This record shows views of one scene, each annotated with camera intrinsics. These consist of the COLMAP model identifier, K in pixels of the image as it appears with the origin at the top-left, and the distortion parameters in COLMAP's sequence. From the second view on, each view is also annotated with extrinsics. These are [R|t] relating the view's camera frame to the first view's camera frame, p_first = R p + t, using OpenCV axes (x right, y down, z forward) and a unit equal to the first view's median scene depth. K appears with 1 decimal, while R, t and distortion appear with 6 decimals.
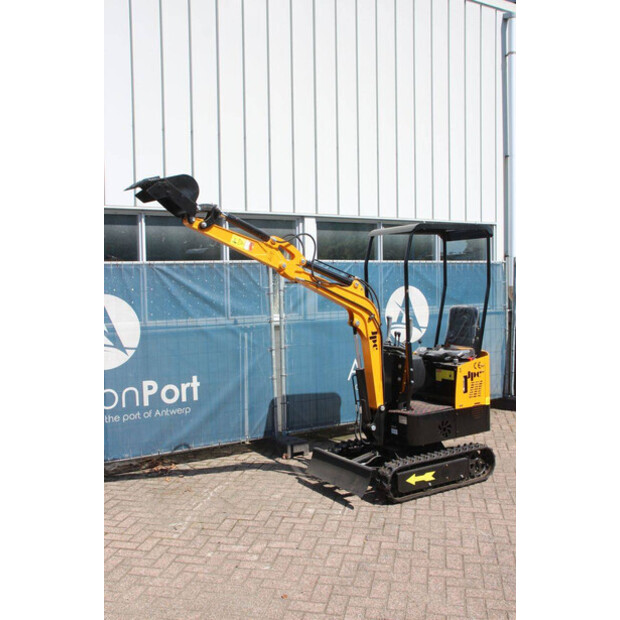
lens RADIAL K [[659.8, 0, 309.0], [0, 659.8, 308.2], [0, 0, 1]] dist [-0.025057, 0.000000]
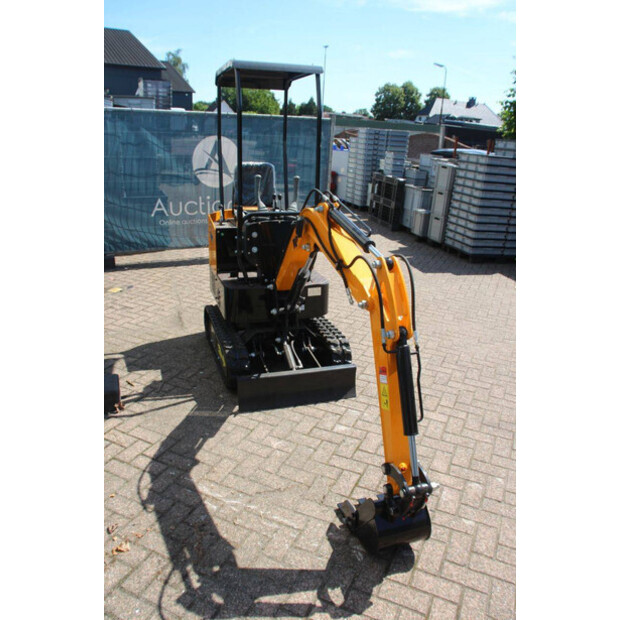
lens RADIAL K [[510.2, 0, 308.6], [0, 510.2, 308.0], [0, 0, 1]] dist [-0.151879, 0.111617]
pose [[0.213024, -0.303667, 0.928659, -0.468951], [0.002745, 0.950657, 0.310230, -0.026927], [-0.977043, -0.063538, 0.203346, 0.788738]]
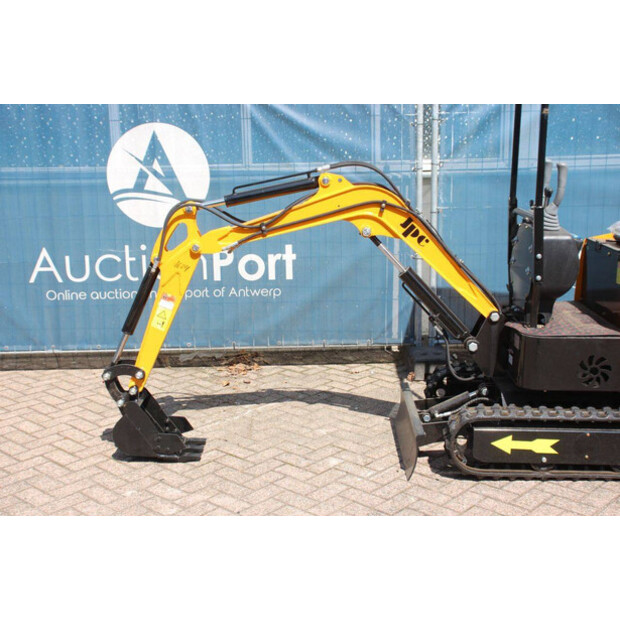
lens RADIAL K [[866.5, 0, 311.1], [0, 866.5, 309.8], [0, 0, 1]] dist [0.053445, 0.000000]
pose [[0.853156, 0.108764, -0.510191, 0.343401], [-0.019791, 0.984067, 0.176691, 0.008902], [0.521280, -0.140648, 0.841716, 0.250056]]
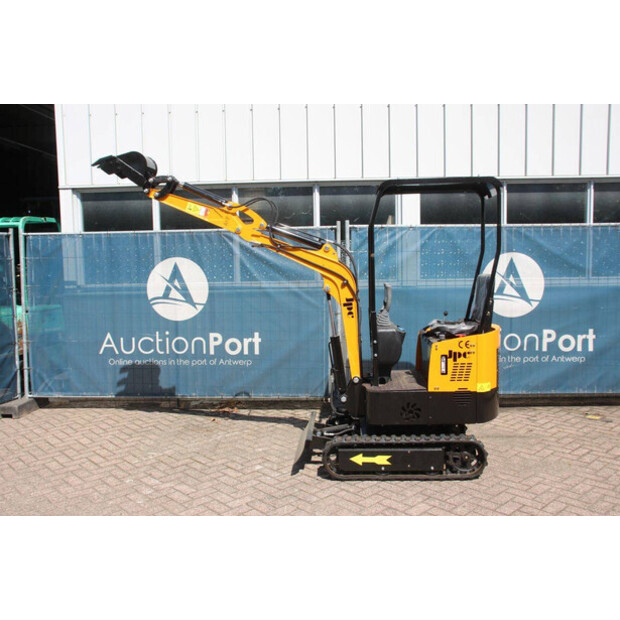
lens RADIAL K [[599.1, 0, 308.8], [0, 599.1, 306.5], [0, 0, 1]] dist [-0.087340, 0.000000]
pose [[0.818990, 0.053410, -0.571316, 0.501220], [-0.025470, 0.998061, 0.056793, 0.000331], [0.573242, -0.031961, 0.818763, 0.248210]]
